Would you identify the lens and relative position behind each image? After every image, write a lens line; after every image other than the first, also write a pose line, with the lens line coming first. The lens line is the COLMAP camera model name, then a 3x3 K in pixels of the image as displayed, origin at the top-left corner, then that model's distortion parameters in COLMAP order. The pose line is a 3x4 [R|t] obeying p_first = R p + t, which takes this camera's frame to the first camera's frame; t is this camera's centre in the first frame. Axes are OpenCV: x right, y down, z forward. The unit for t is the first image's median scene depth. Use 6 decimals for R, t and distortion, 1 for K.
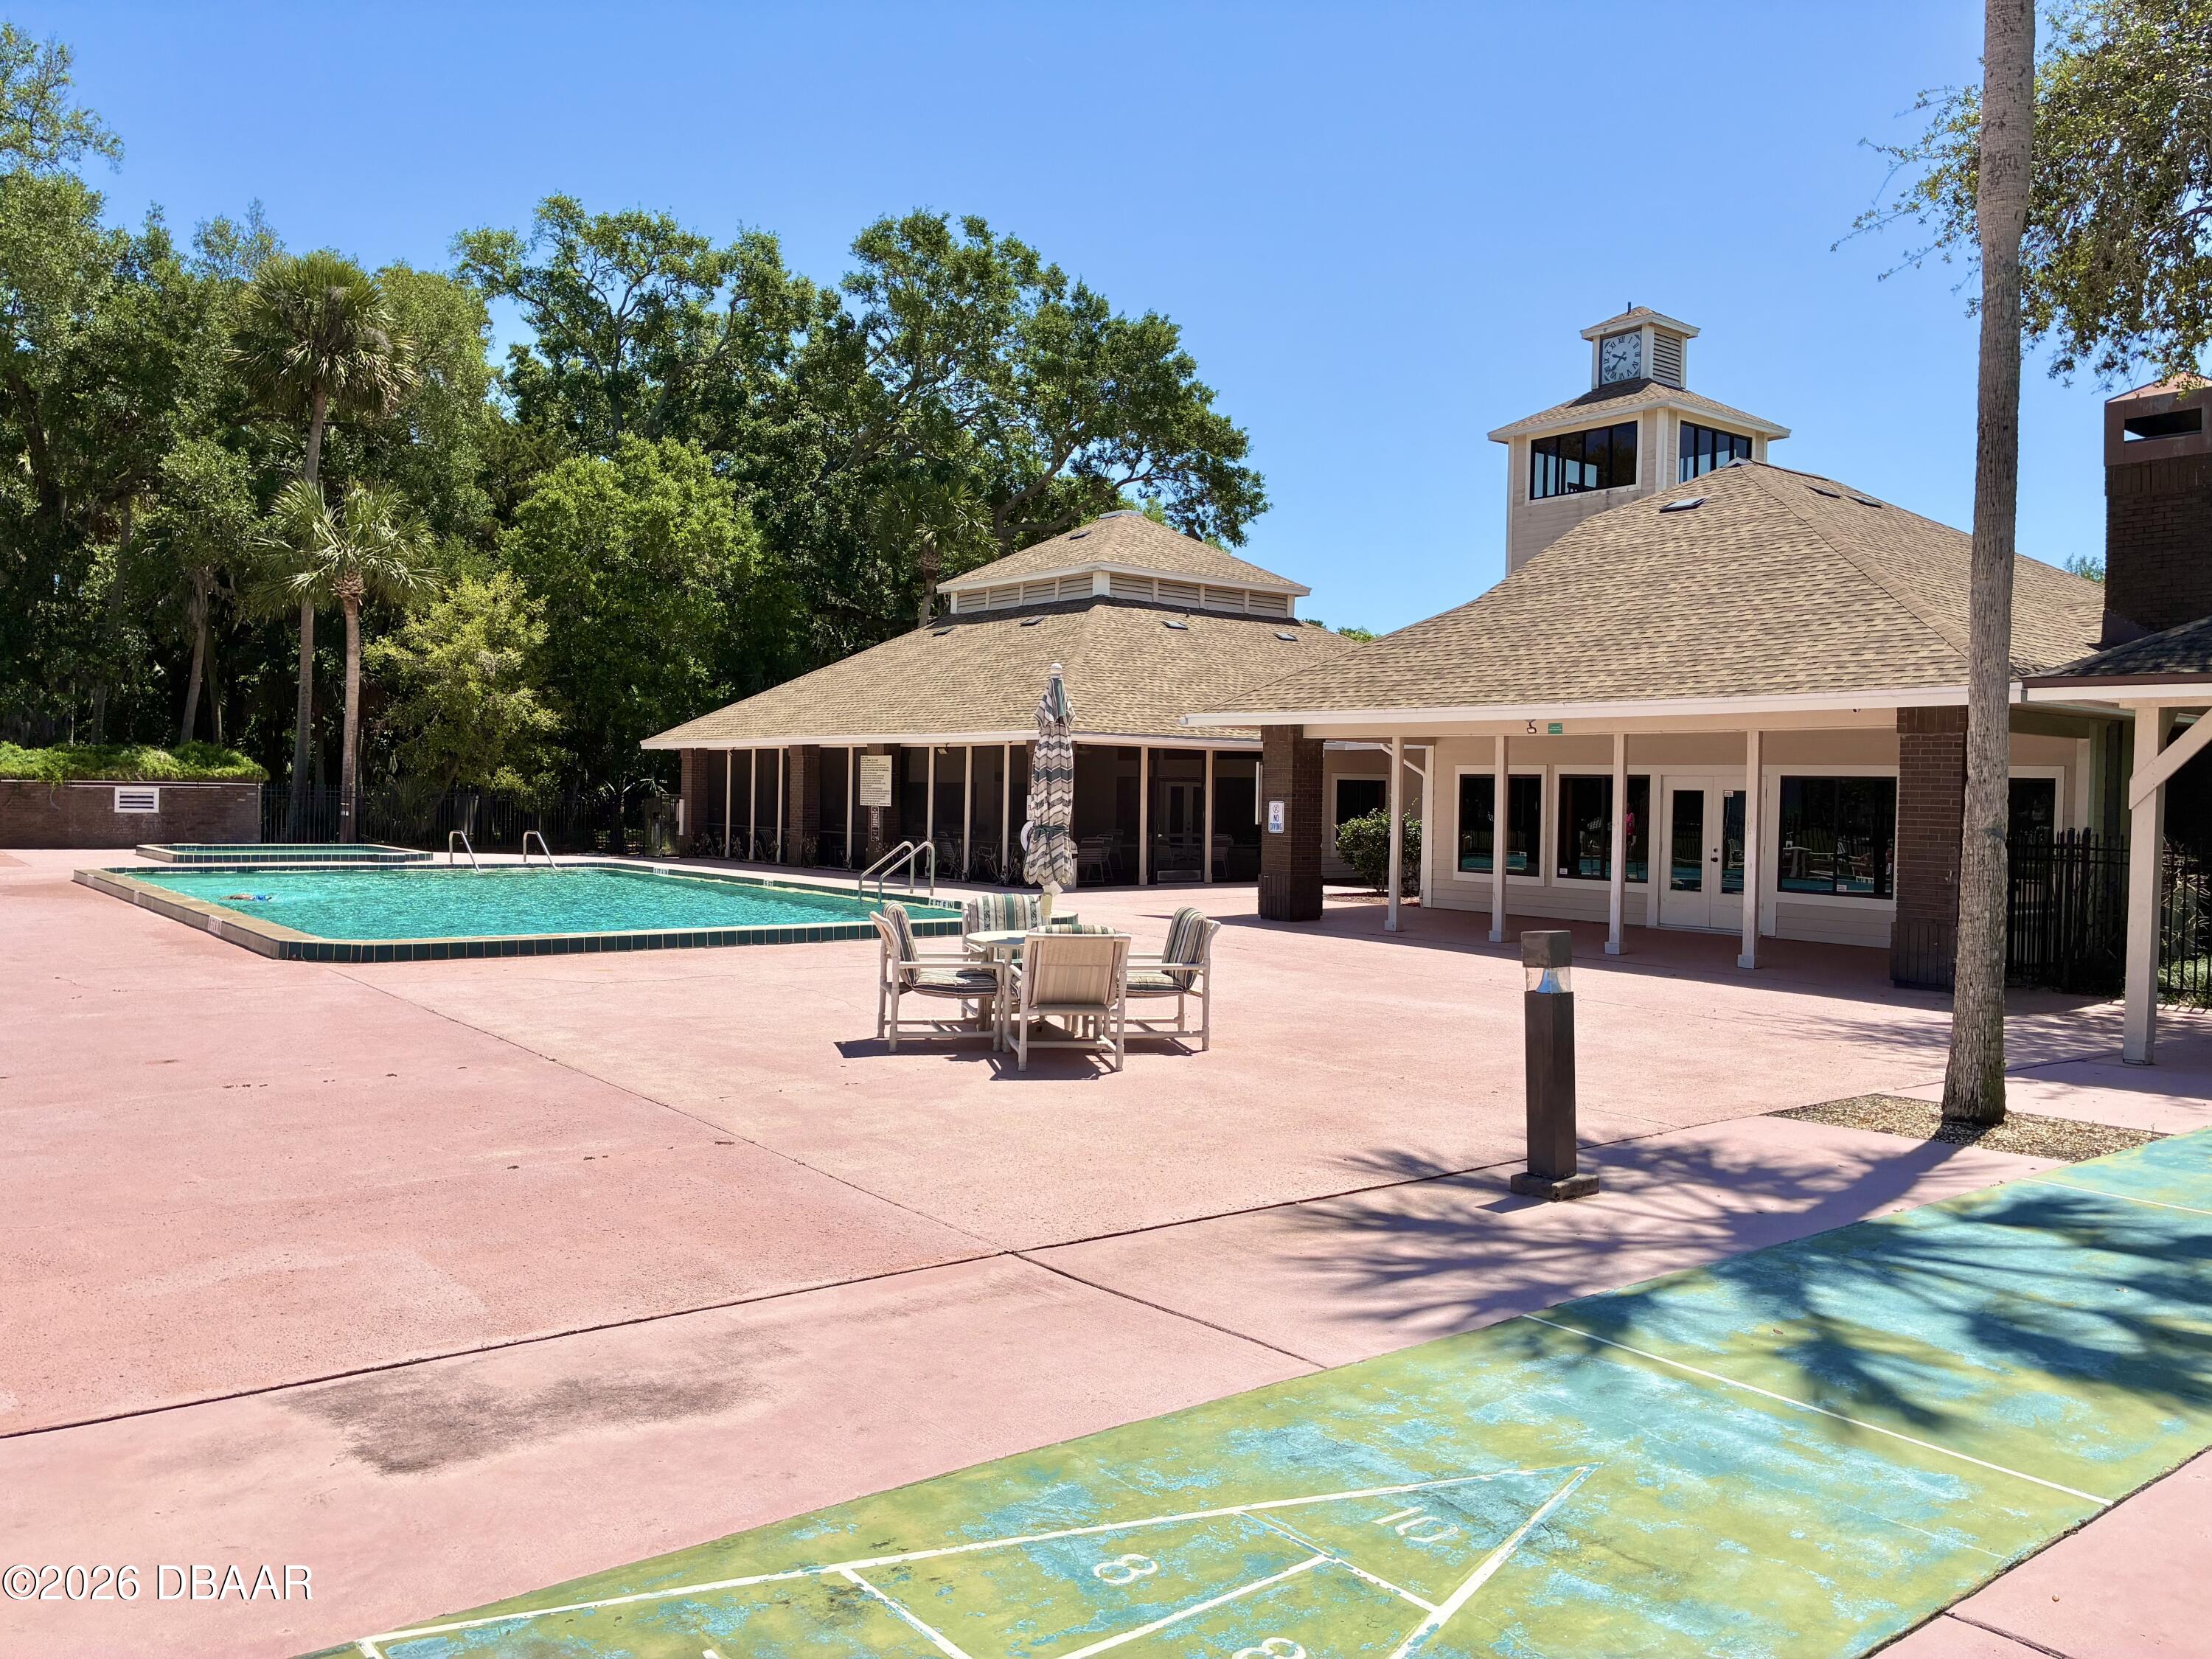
lens RADIAL K [[1676.4, 0, 1098.8], [0, 1676.4, 829.0], [0, 0, 1]] dist [0.026893, -0.013528]
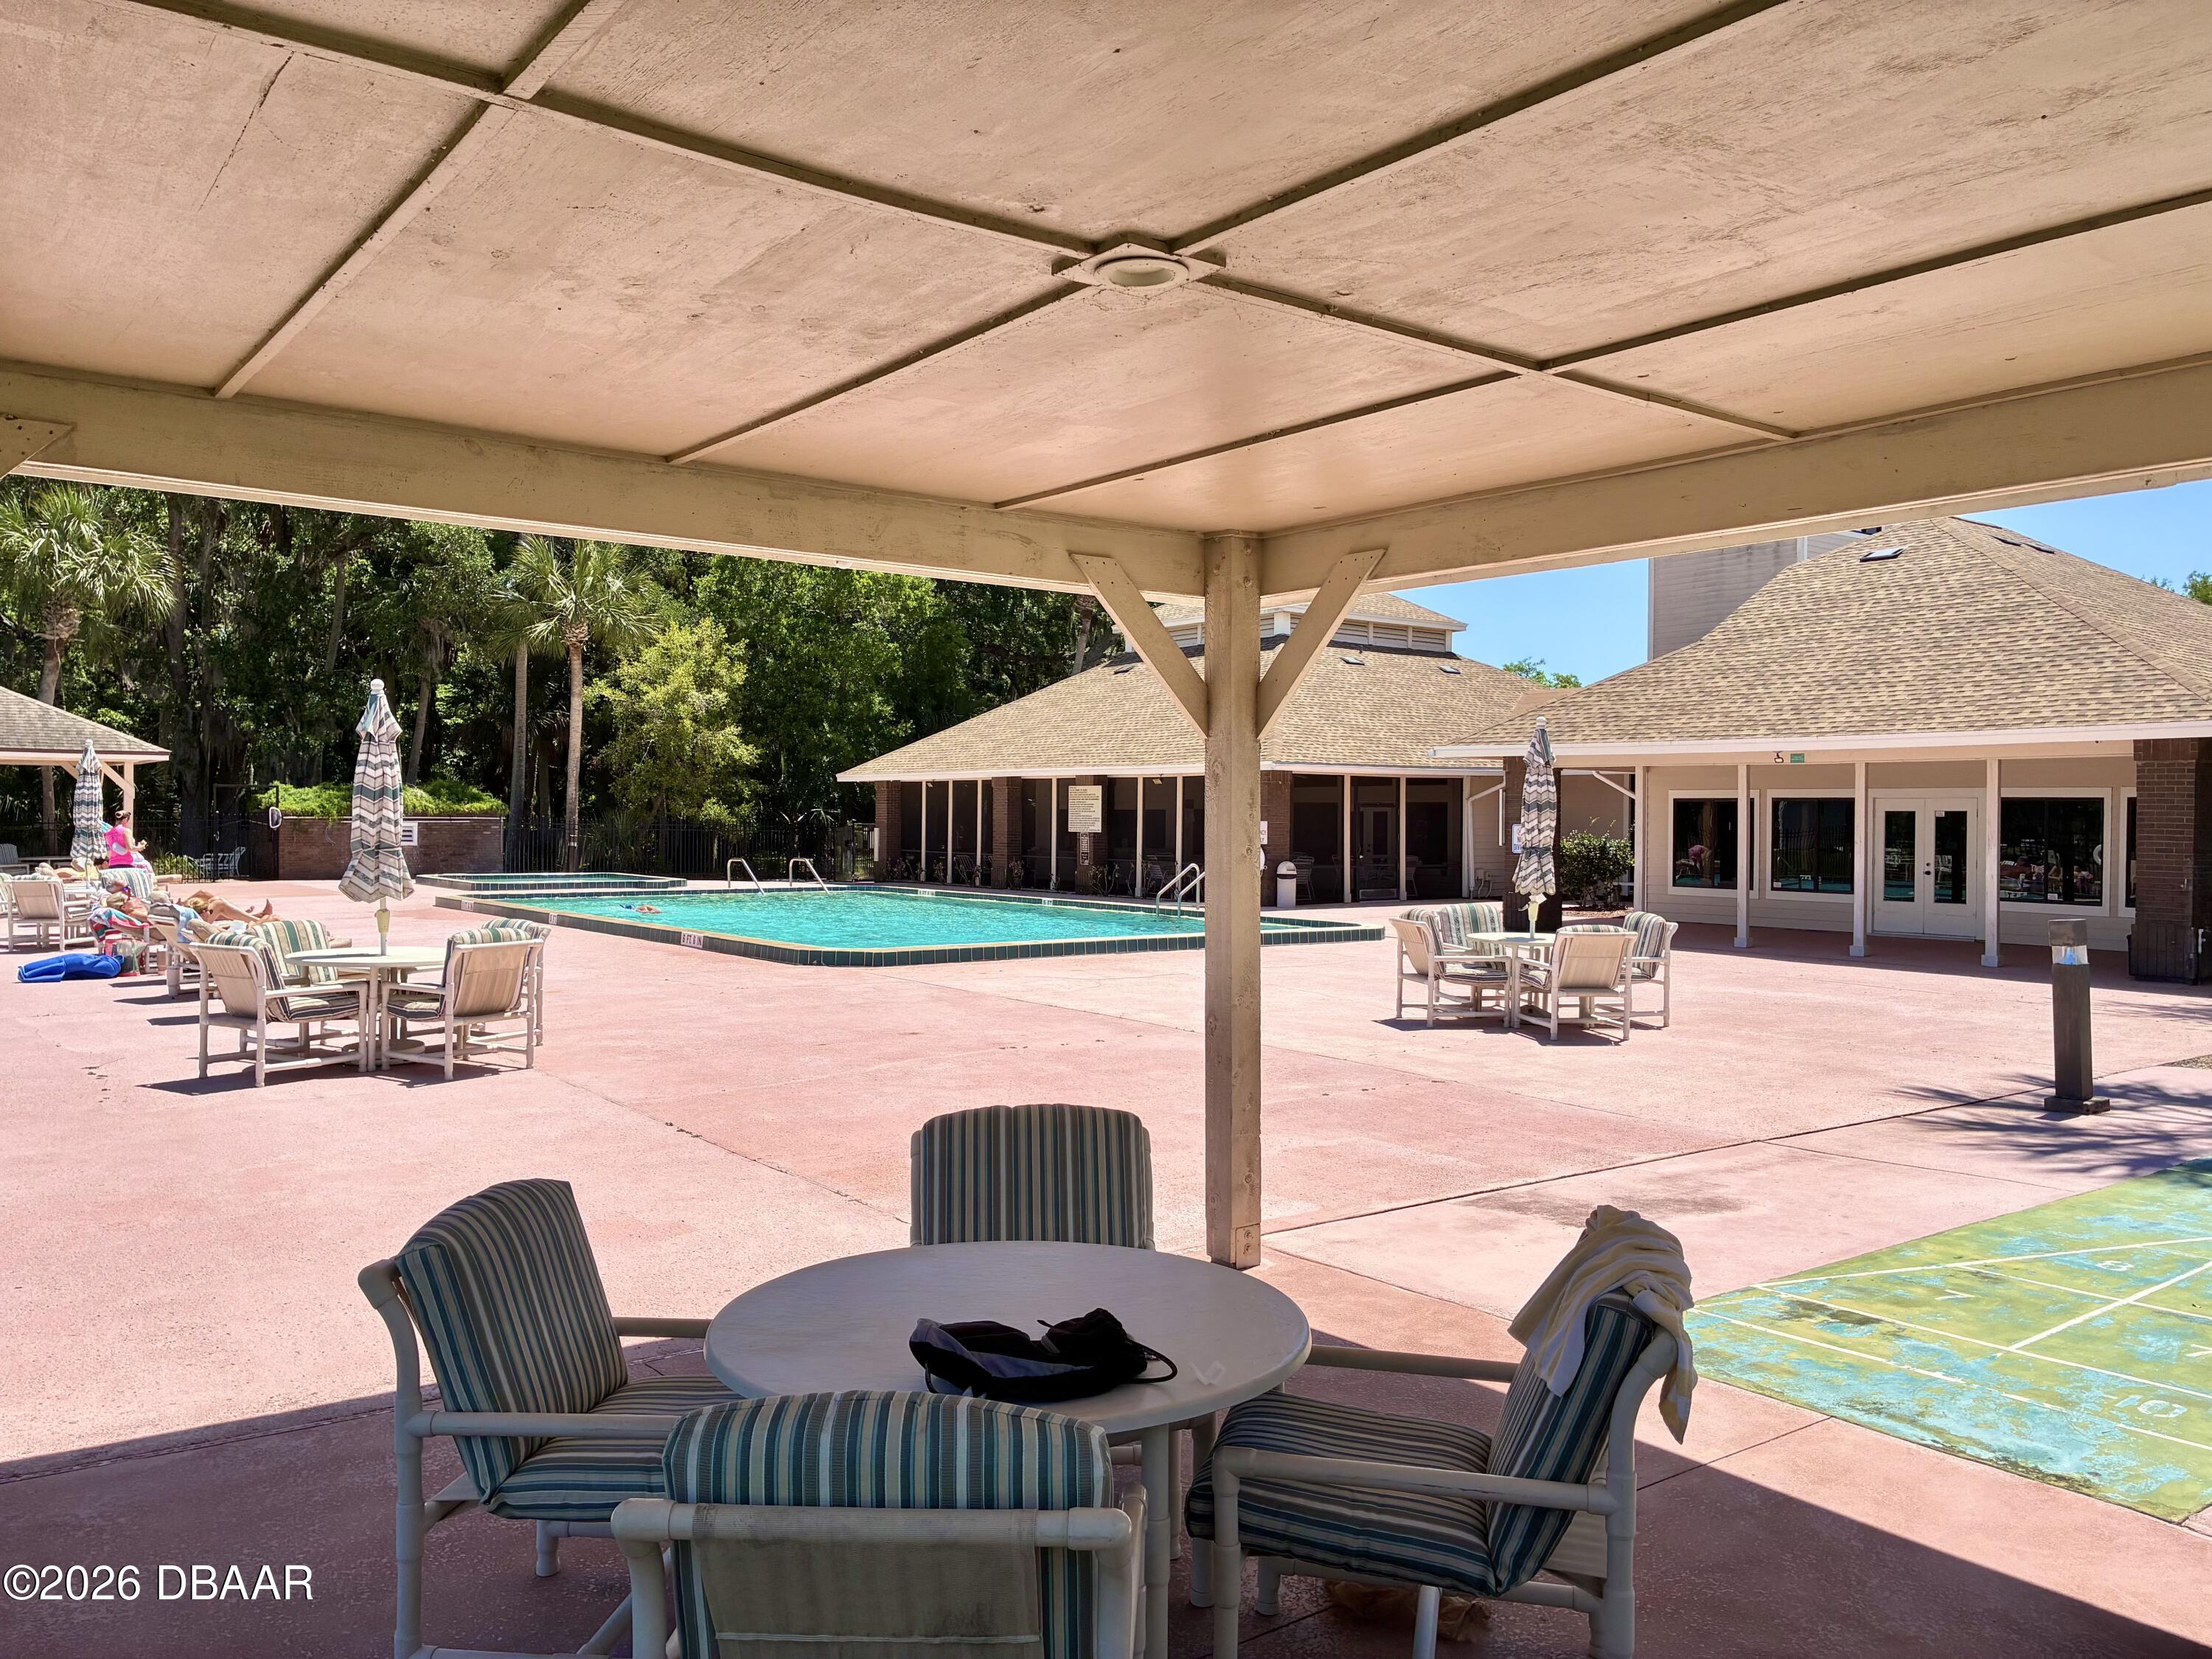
lens RADIAL K [[1676.4, 0, 1112.2], [0, 1676.4, 824.4], [0, 0, 1]] dist [0.026893, -0.013528]
pose [[0.999875, -0.009955, -0.012269, -0.119299], [0.009744, 0.999806, -0.017089, -0.000231], [0.012437, 0.016967, 0.999779, -0.093264]]
